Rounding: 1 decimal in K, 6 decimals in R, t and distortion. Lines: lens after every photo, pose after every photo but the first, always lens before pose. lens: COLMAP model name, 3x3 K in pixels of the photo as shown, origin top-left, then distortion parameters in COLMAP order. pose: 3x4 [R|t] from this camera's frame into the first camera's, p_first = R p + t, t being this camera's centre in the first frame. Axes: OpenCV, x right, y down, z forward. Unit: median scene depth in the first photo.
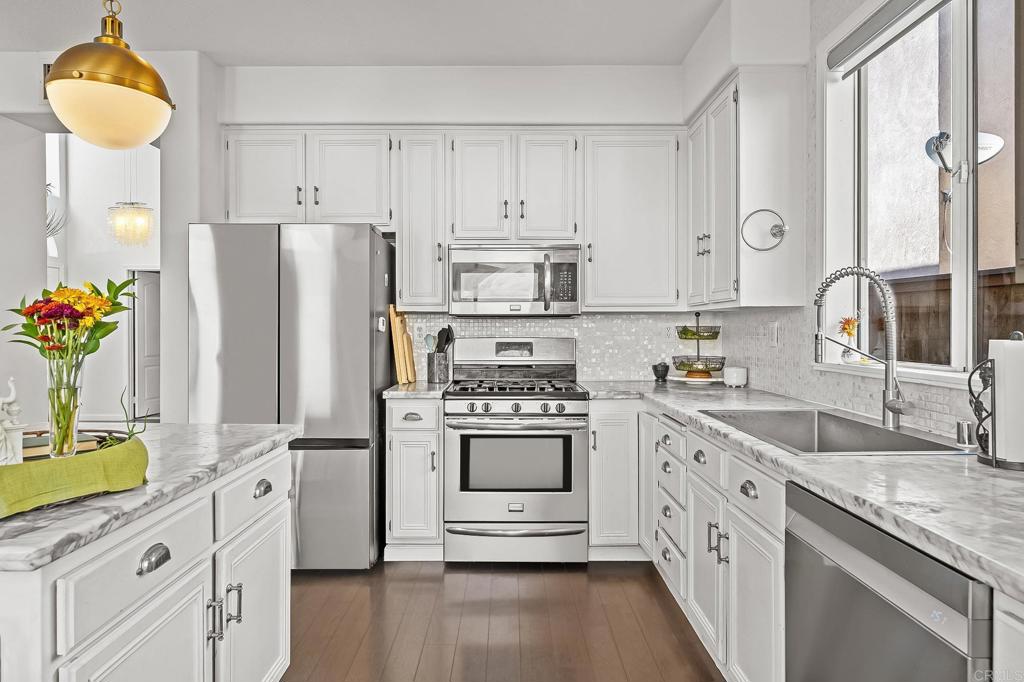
lens RADIAL K [[619.1, 0, 497.6], [0, 619.1, 326.7], [0, 0, 1]] dist [-0.004467, -0.000633]
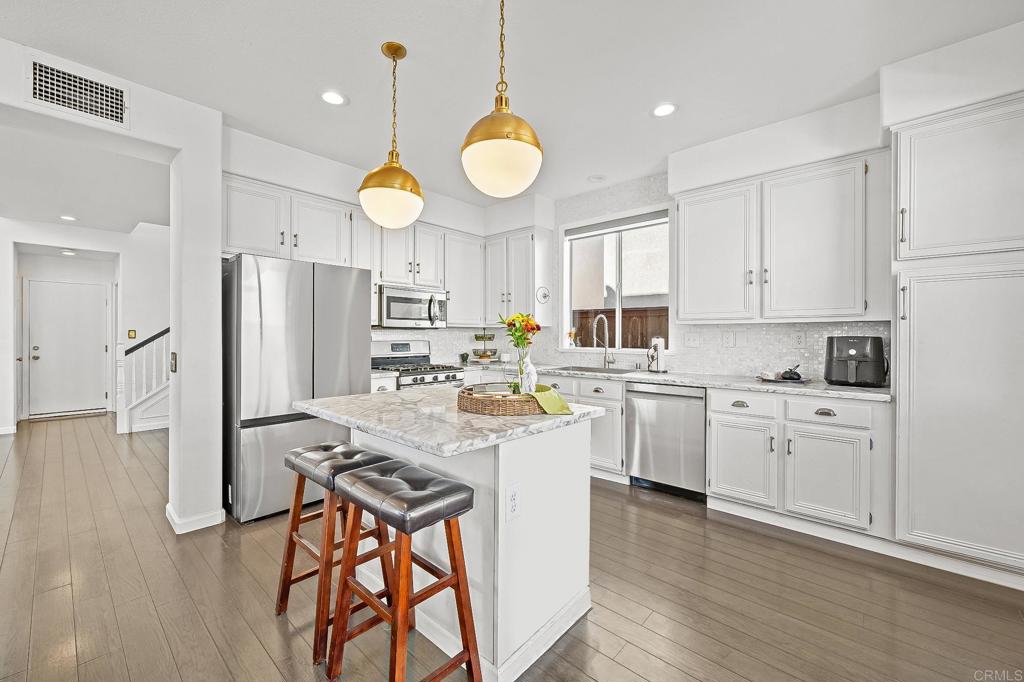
lens RADIAL K [[417.4, 0, 514.6], [0, 417.4, 339.8], [0, 0, 1]] dist [-0.002296, -0.000493]
pose [[0.655891, -0.007546, 0.754818, -0.679277], [-0.002697, 0.999920, 0.012339, -0.000190], [-0.754850, -0.010129, 0.655819, 0.002193]]
